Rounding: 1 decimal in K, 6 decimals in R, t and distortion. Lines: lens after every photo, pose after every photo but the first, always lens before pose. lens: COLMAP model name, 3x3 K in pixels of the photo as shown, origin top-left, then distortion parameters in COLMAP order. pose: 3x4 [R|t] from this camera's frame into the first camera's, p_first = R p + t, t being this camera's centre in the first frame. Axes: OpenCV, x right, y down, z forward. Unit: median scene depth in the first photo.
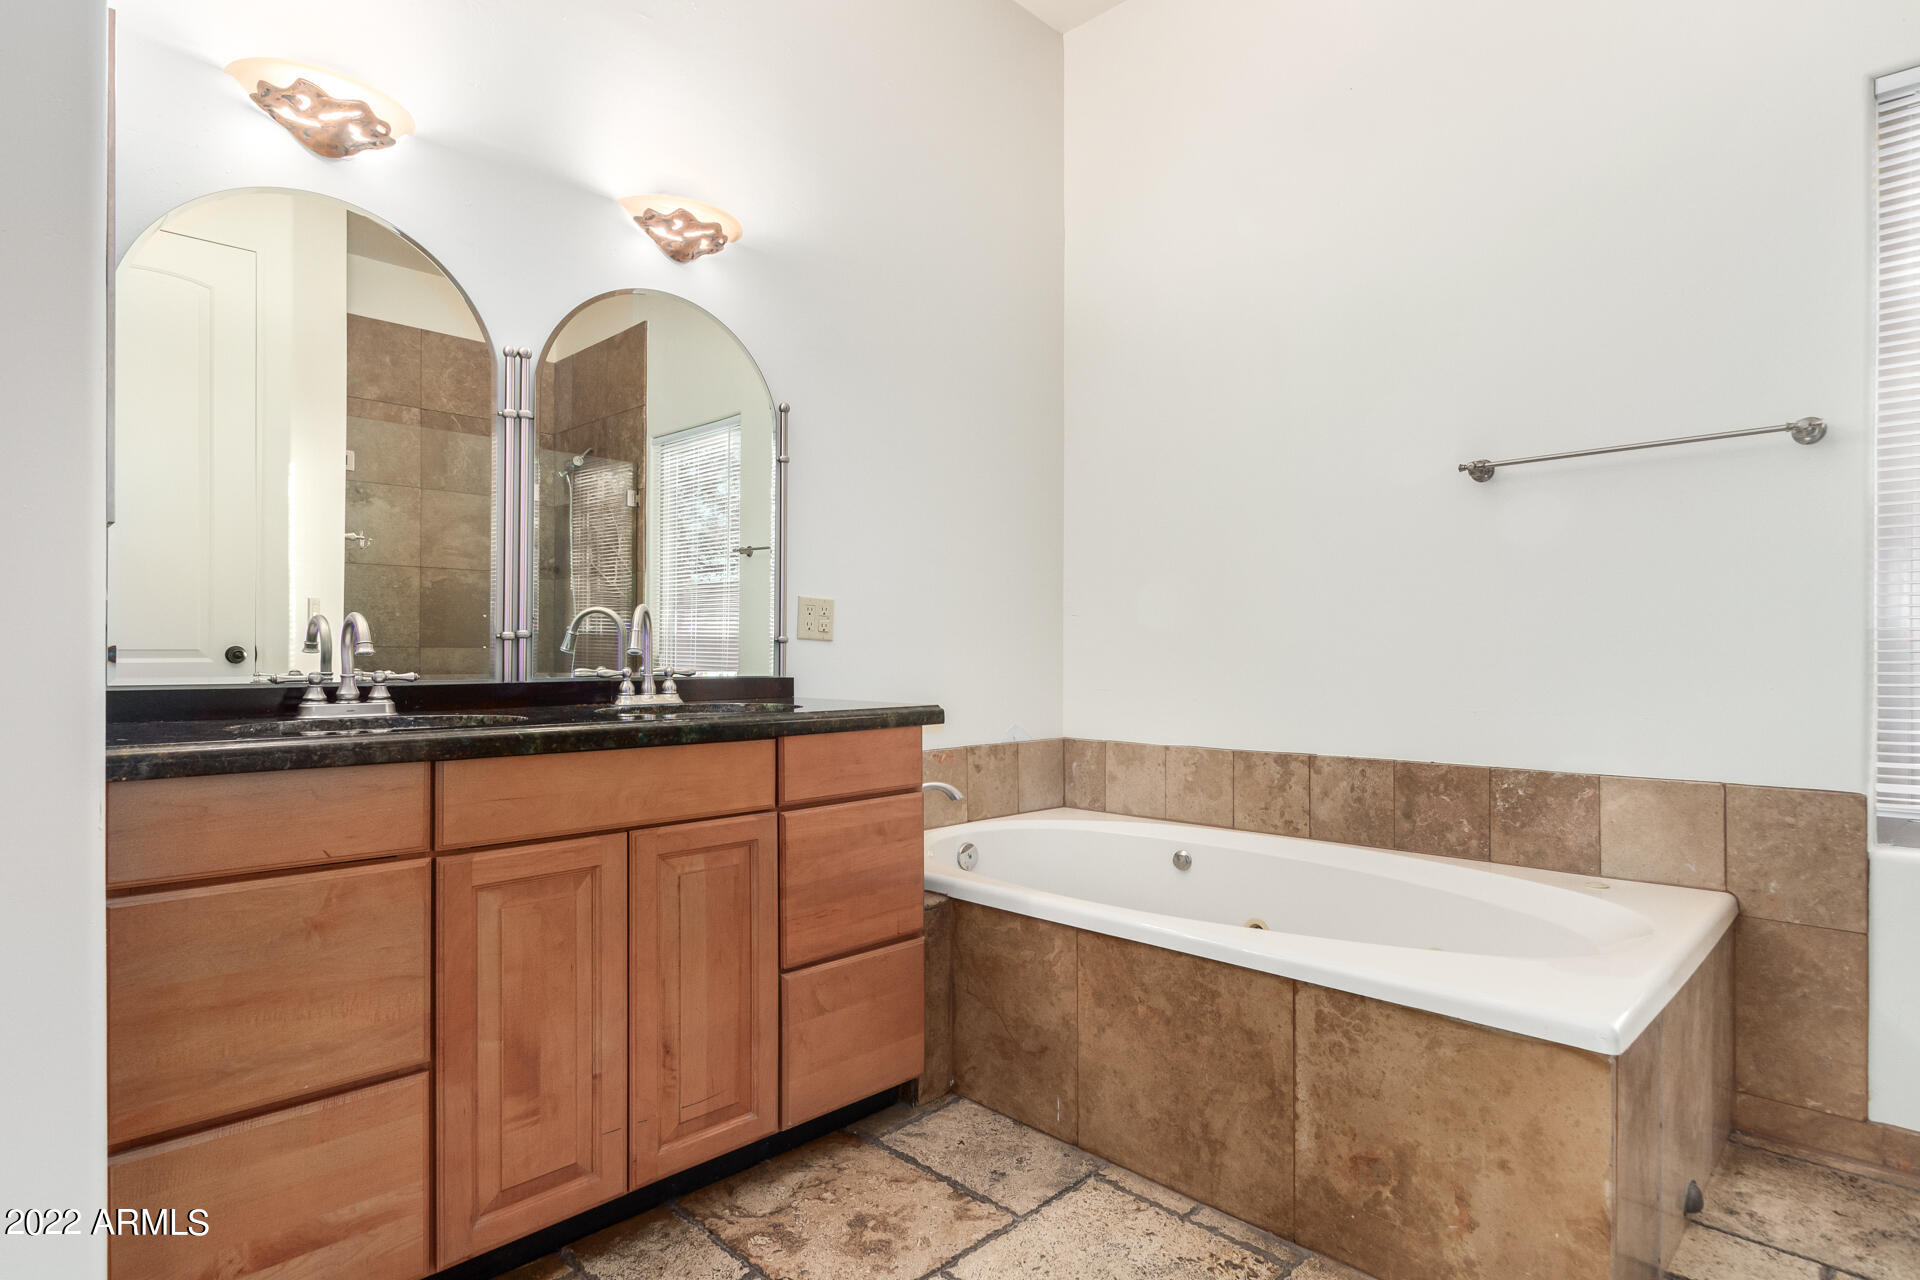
lens RADIAL K [[999.2, 0, 954.3], [0, 999.2, 646.2], [0, 0, 1]] dist [-0.000538, 0.001486]
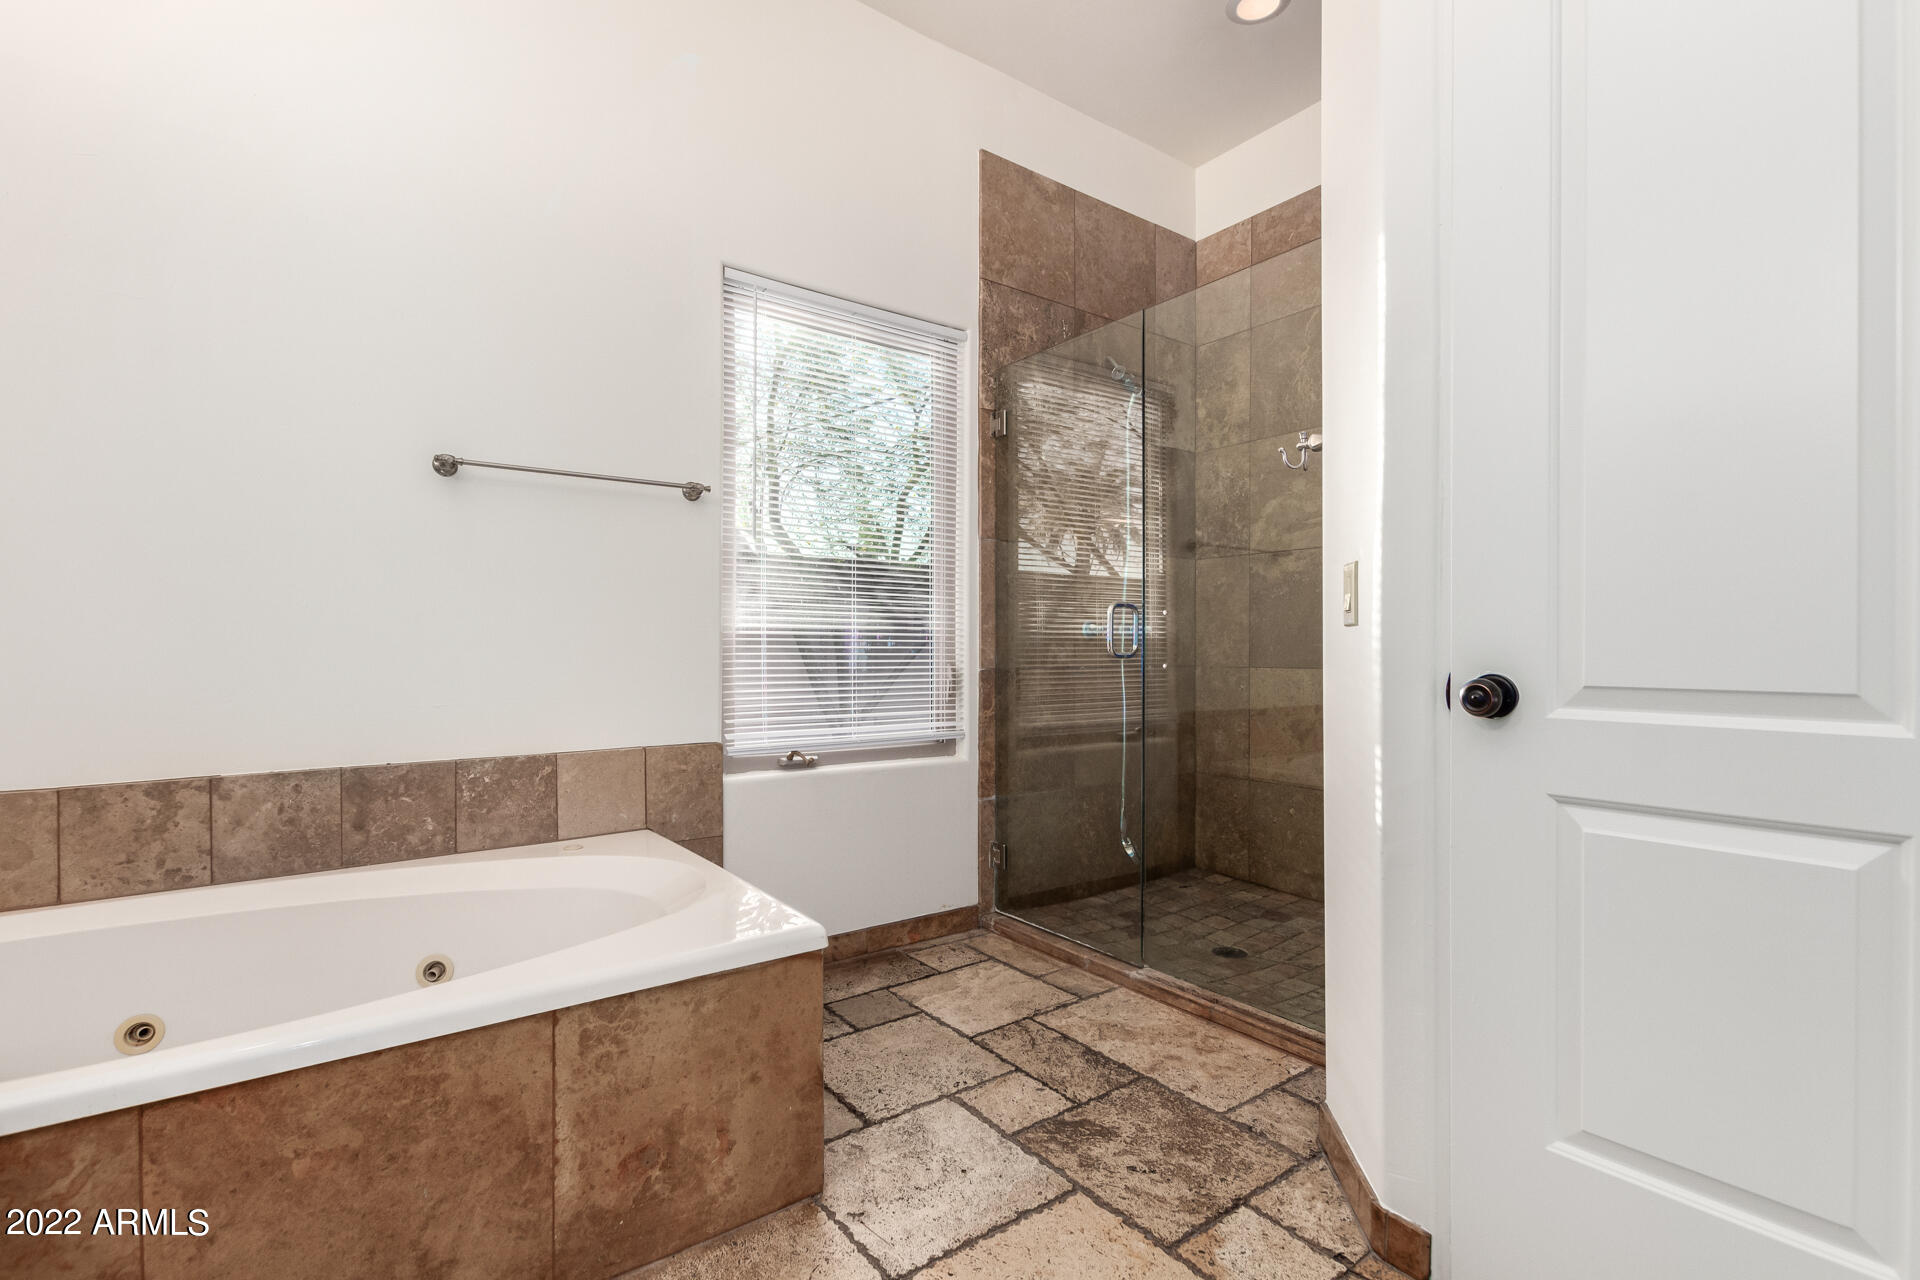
lens RADIAL K [[876.5, 0, 960.8], [0, 876.5, 647.7], [0, 0, 1]] dist [0.007697, -0.003909]
pose [[0.148716, 0.001611, 0.988879, -0.285456], [-0.007787, 0.999970, -0.000458, 0.003857], [-0.988849, -0.007633, 0.148724, 0.386239]]
